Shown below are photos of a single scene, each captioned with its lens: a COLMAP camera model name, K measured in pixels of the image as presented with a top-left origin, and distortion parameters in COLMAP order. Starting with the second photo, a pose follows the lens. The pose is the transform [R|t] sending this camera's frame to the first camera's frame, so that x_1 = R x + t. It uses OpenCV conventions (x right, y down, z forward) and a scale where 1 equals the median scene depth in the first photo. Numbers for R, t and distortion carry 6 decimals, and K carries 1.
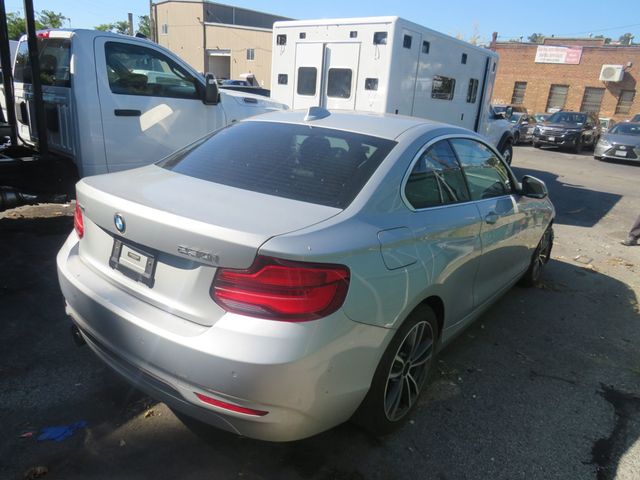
lens RADIAL K [[462.8, 0, 320.0], [0, 462.8, 240.0], [0, 0, 1]] dist [-0.008729, 0.004808]
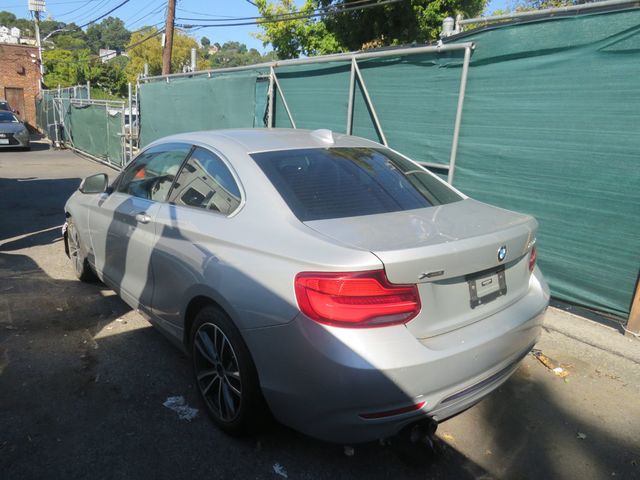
lens RADIAL K [[455.2, 0, 320.0], [0, 455.2, 240.0], [0, 0, 1]] dist [-0.035970, 0.002556]
pose [[0.232346, -0.320262, 0.918394, -0.284425], [0.276423, 0.927042, 0.253345, -0.086198], [-0.932527, 0.195001, 0.303922, 0.201780]]
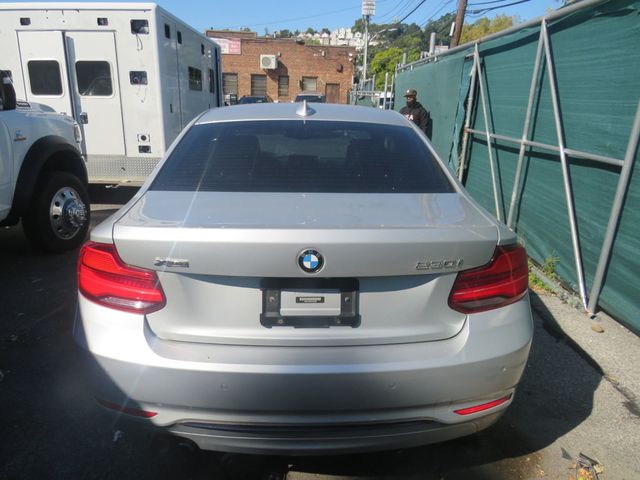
lens RADIAL K [[457.3, 0, 320.8], [0, 457.3, 236.2], [0, 0, 1]] dist [-0.007738, -0.004565]
pose [[0.772121, -0.240253, 0.588309, -0.161111], [0.232183, 0.968429, 0.090759, -0.026555], [-0.591540, 0.066519, 0.803527, 0.070501]]
